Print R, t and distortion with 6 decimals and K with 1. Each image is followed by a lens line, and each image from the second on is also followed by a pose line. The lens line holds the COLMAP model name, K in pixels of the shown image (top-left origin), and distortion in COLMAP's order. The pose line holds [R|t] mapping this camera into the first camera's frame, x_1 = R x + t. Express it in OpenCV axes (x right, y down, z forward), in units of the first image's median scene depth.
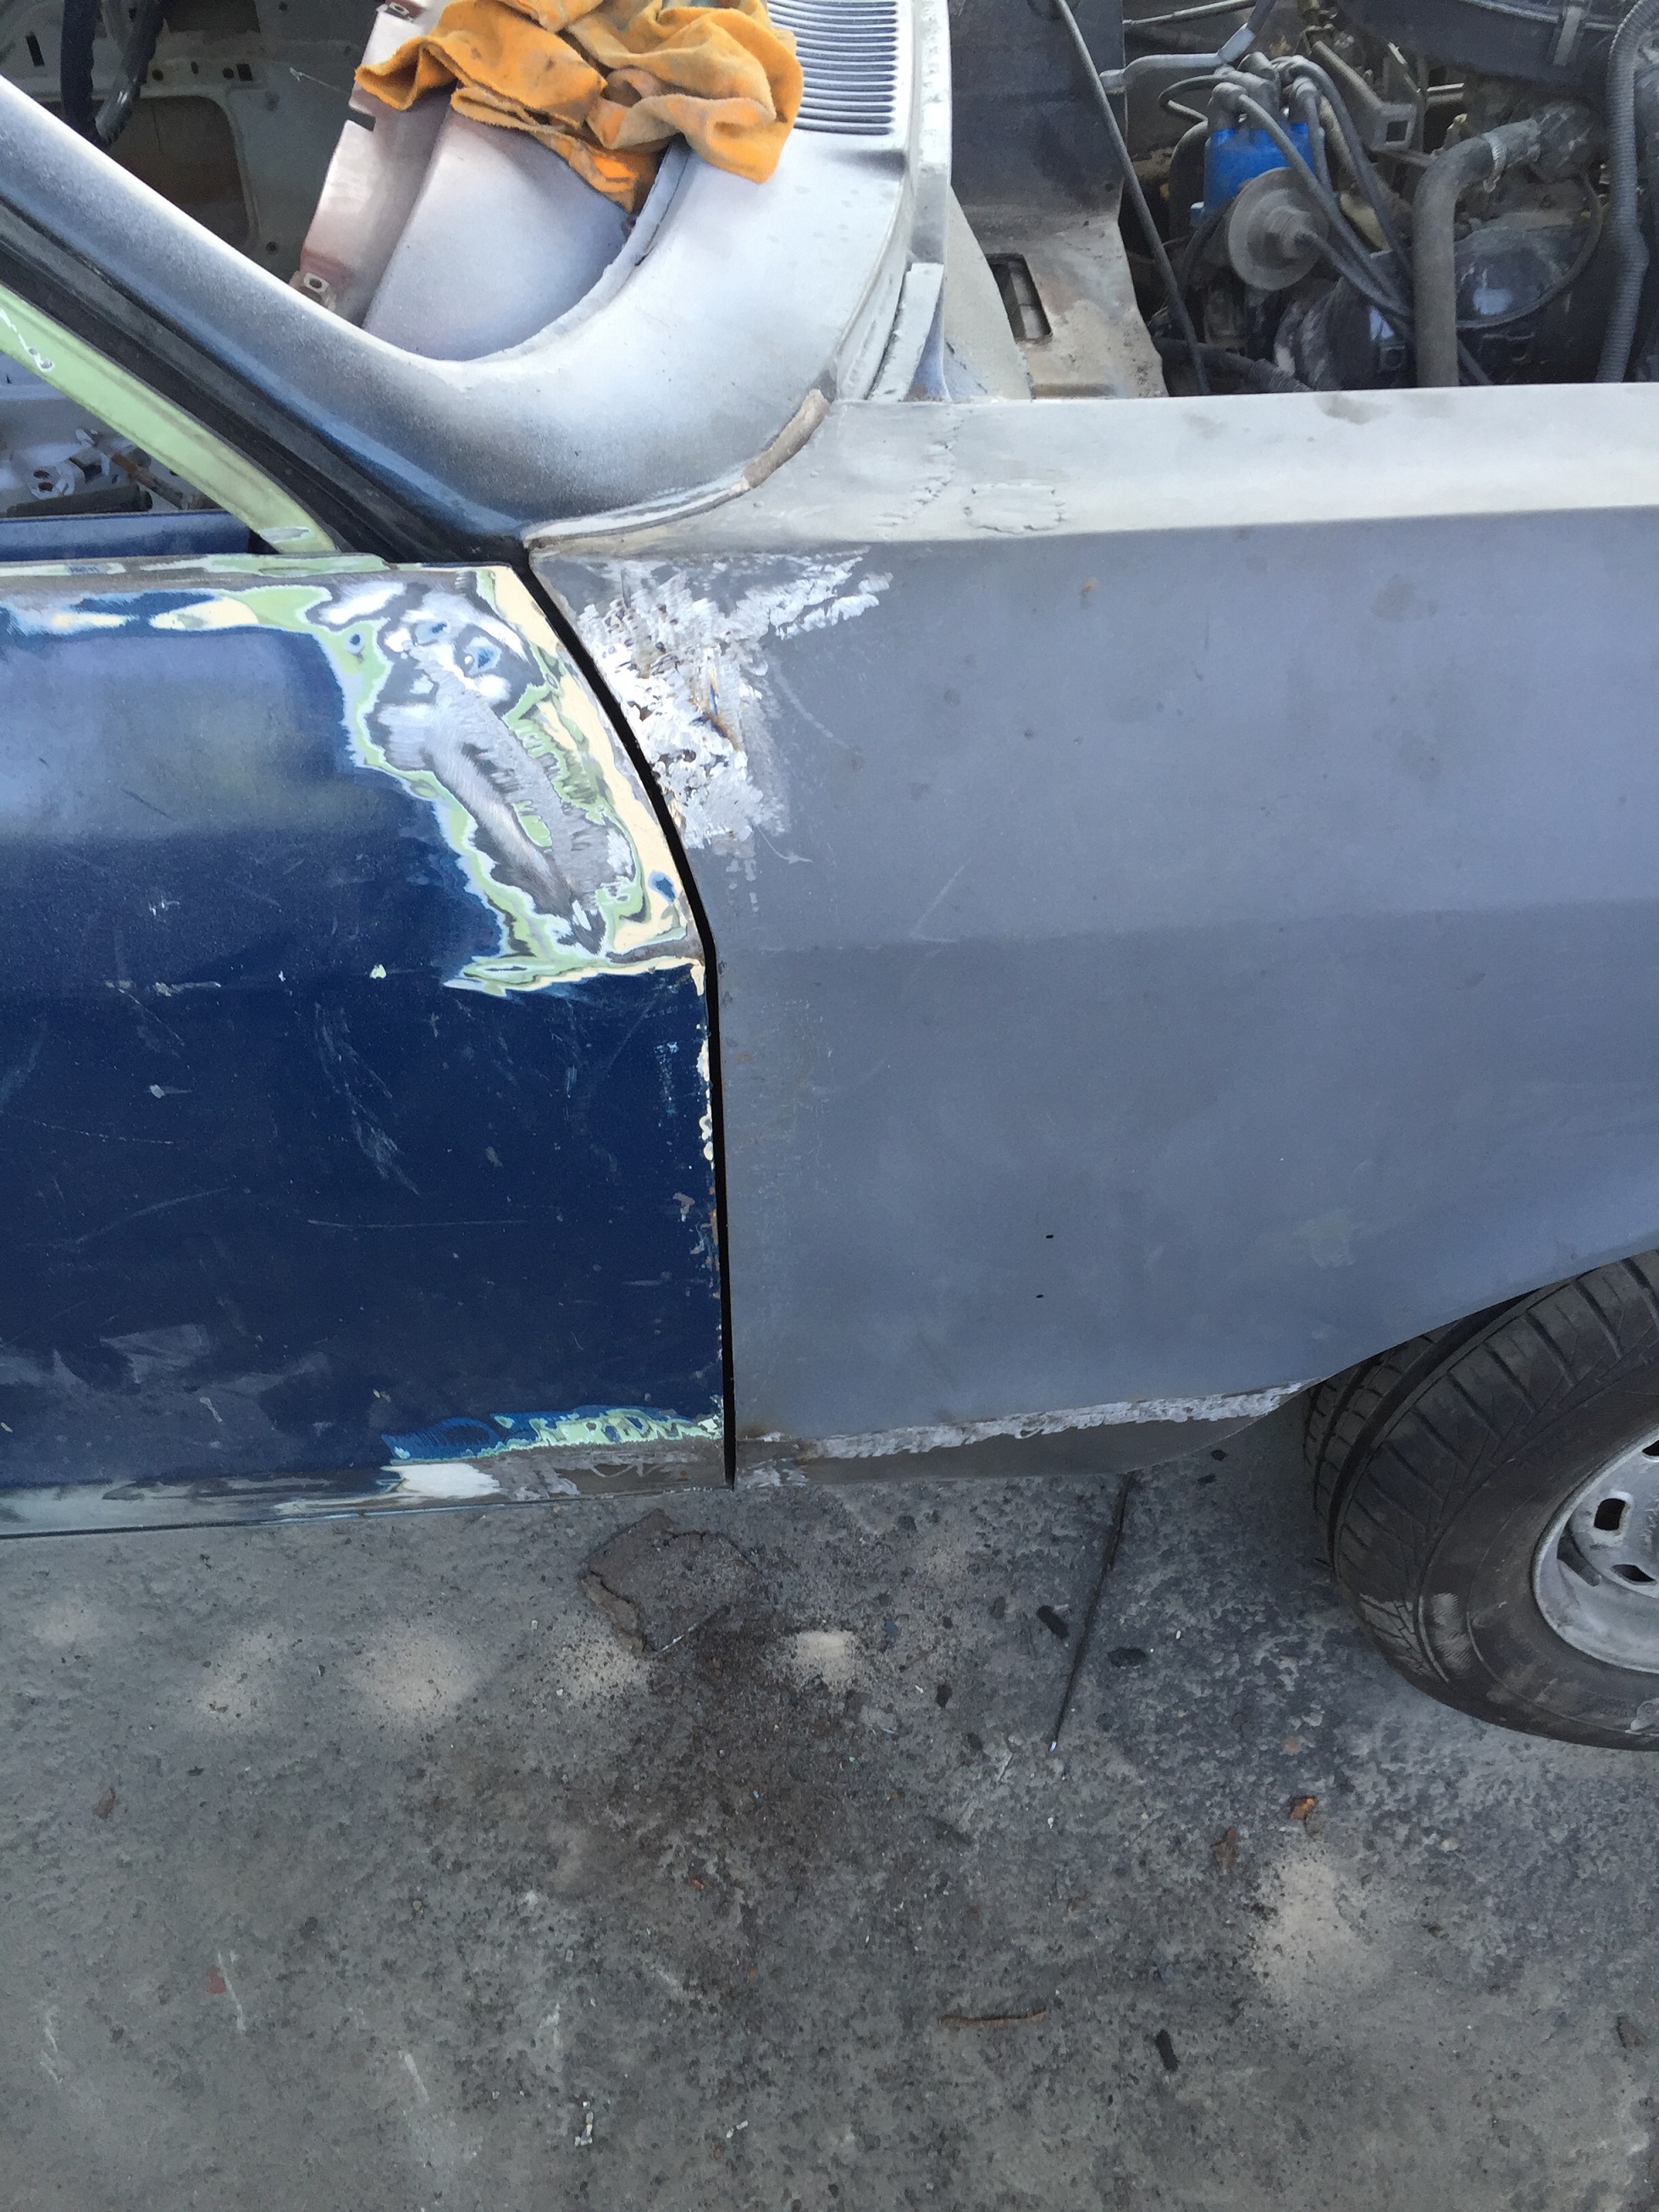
lens RADIAL K [[1938.2, 0, 849.2], [0, 1938.2, 1103.1], [0, 0, 1]] dist [0.084571, -0.137075]
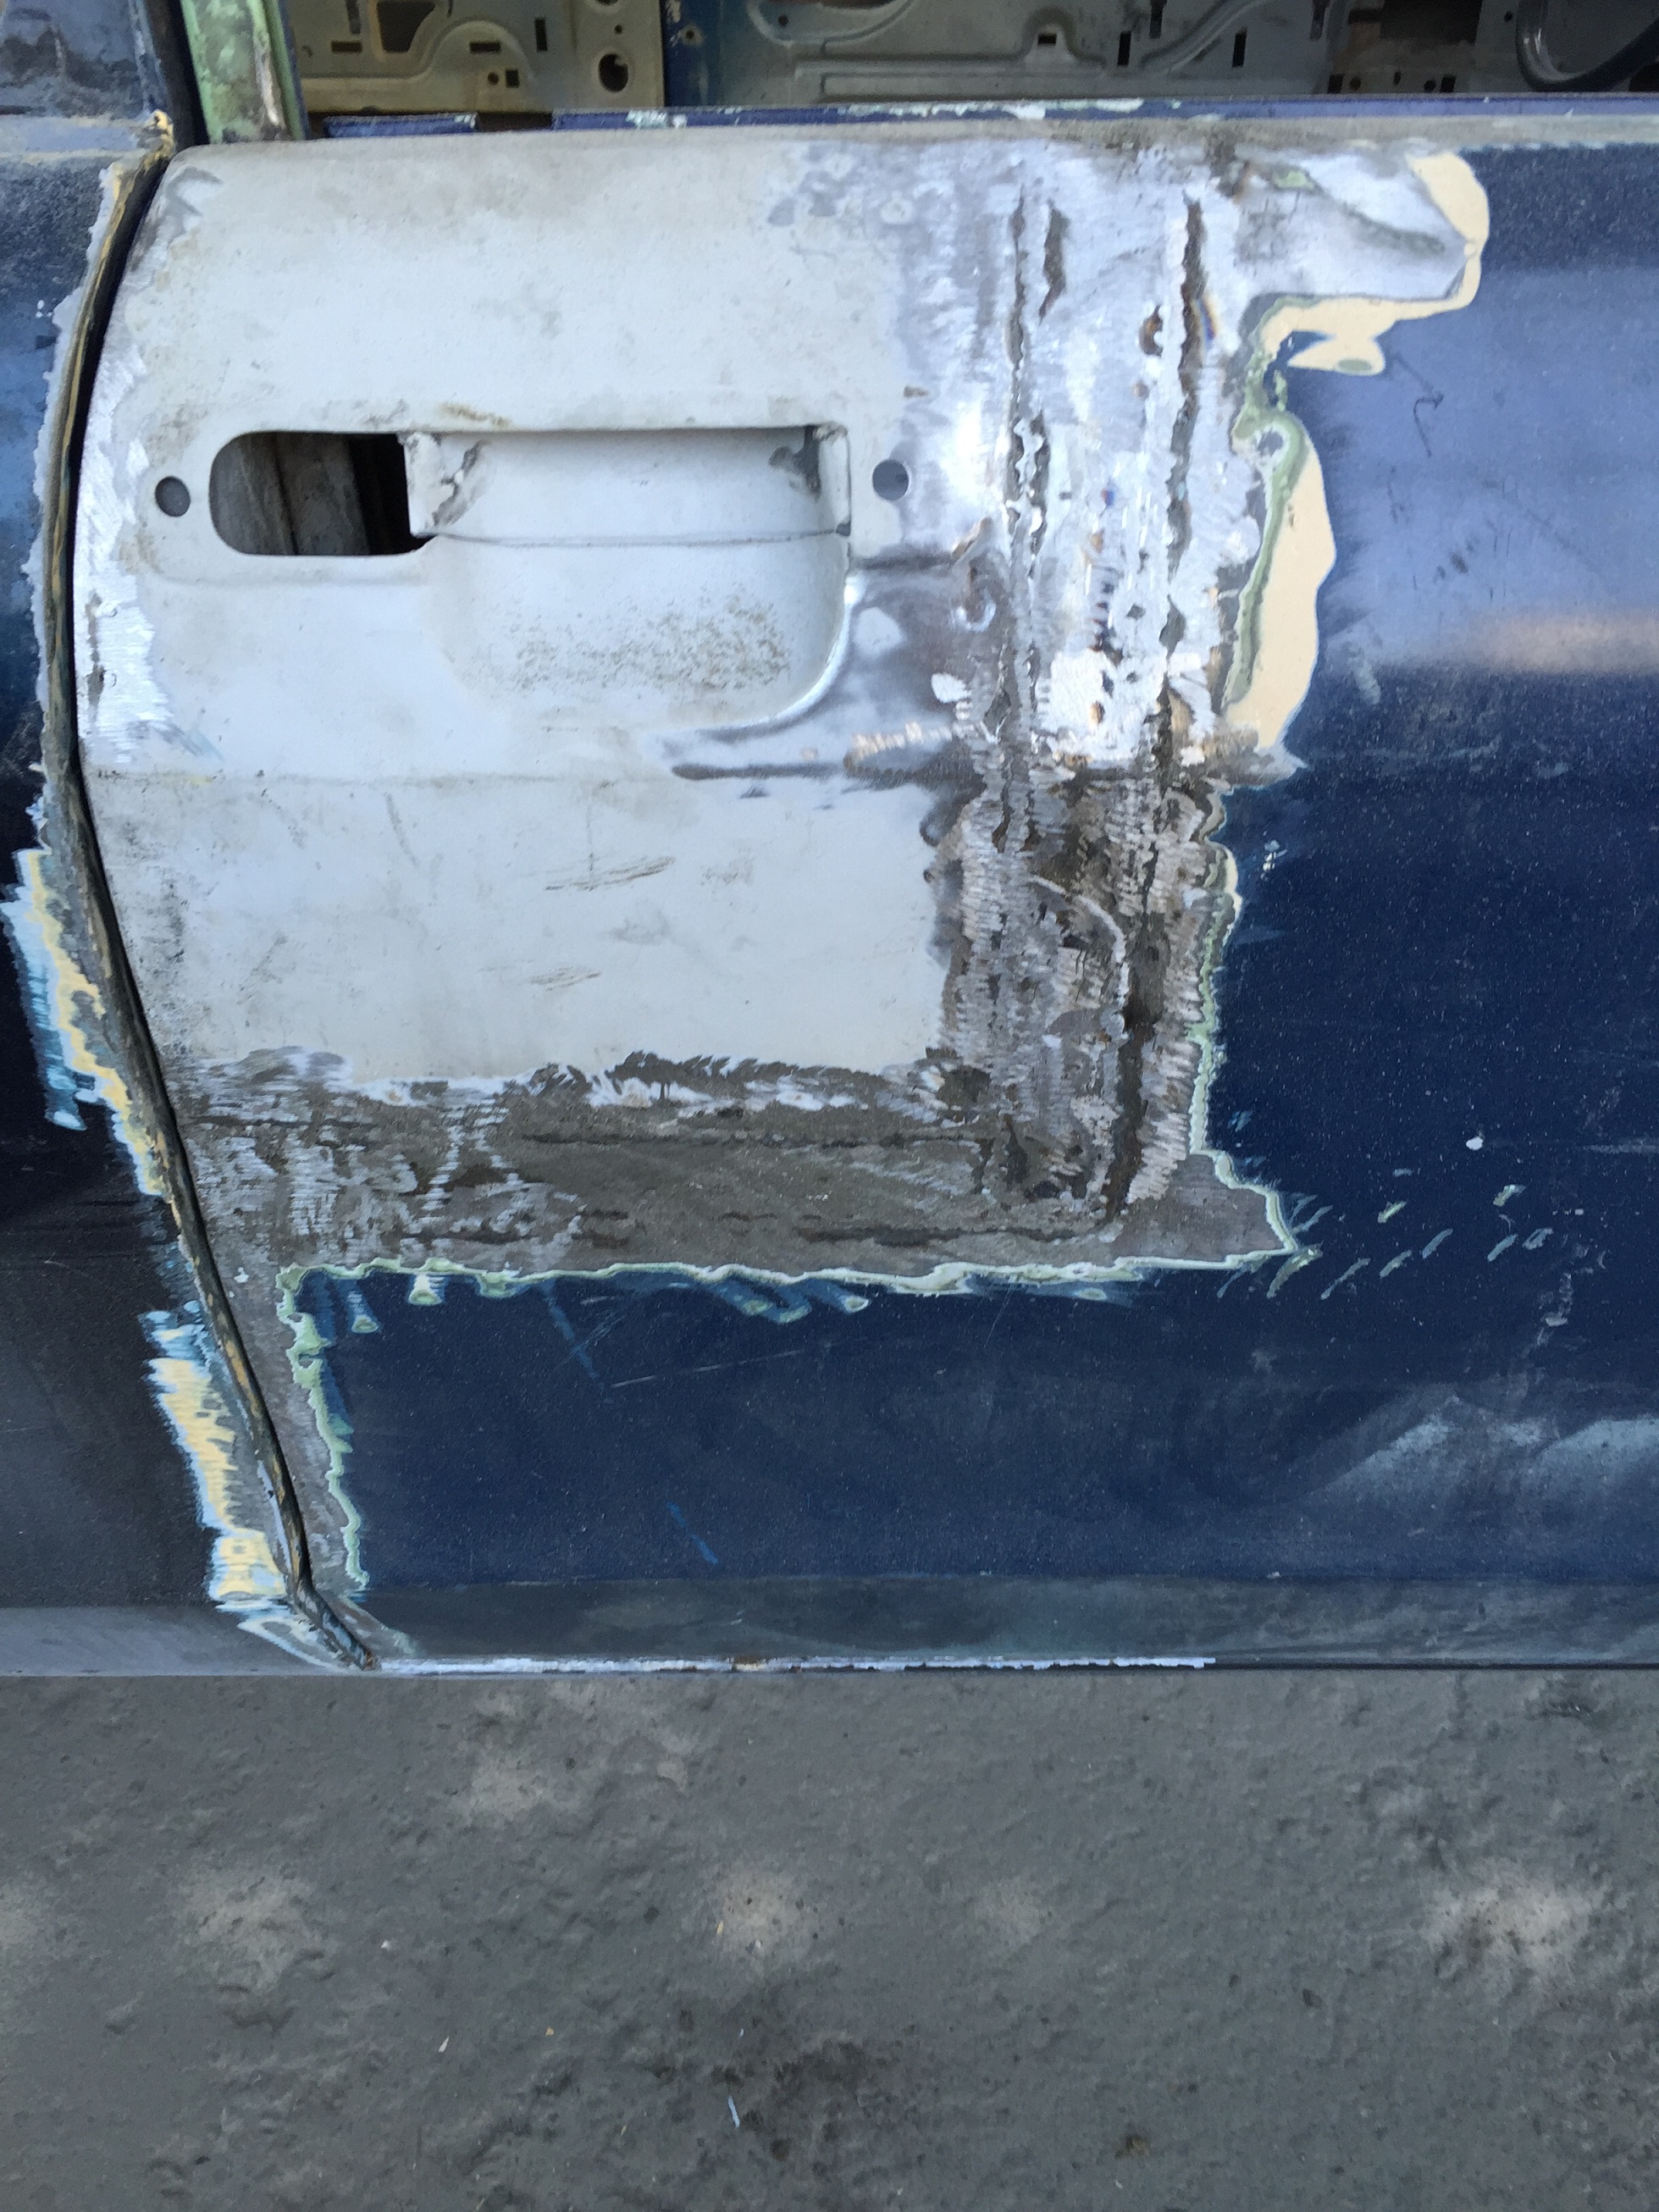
lens RADIAL K [[1938.2, 0, 842.0], [0, 1938.2, 1094.8], [0, 0, 1]] dist [0.084571, -0.137075]
pose [[0.998919, 0.039316, -0.024806, -1.102042], [-0.041909, 0.992535, -0.114530, 0.134666], [0.020118, 0.115446, 0.993110, 0.253580]]
